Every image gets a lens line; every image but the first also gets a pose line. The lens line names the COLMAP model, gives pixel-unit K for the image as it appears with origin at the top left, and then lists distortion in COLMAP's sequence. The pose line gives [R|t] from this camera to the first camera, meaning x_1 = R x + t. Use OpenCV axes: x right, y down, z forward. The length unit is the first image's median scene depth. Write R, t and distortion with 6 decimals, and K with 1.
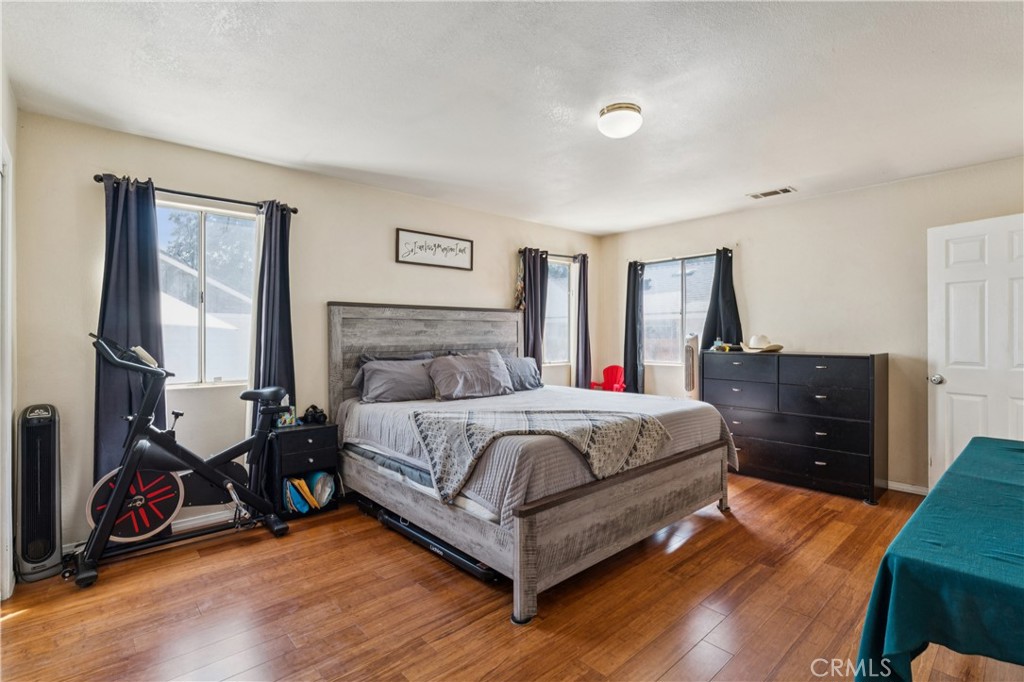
lens RADIAL K [[460.0, 0, 502.2], [0, 460.0, 331.7], [0, 0, 1]] dist [-0.000854, -0.000188]
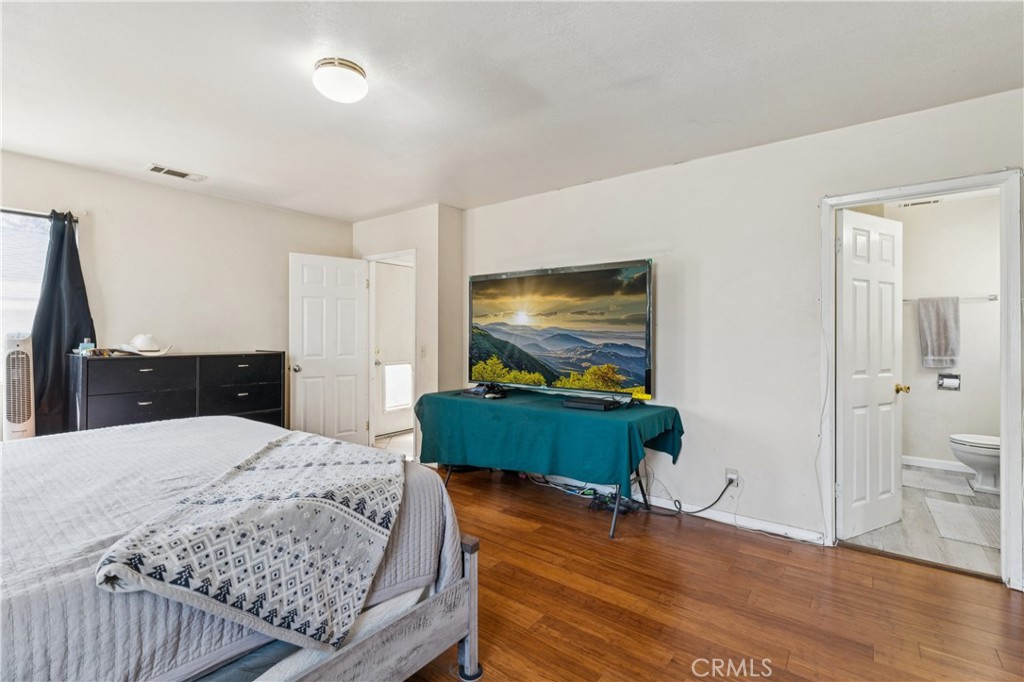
lens RADIAL K [[460.0, 0, 508.3], [0, 460.0, 333.9], [0, 0, 1]] dist [-0.000854, -0.000188]
pose [[-0.166051, 0.004617, 0.986106, -0.435362], [-0.009013, 0.999940, -0.006199, 0.005592], [-0.986076, -0.009917, -0.166000, 0.585424]]
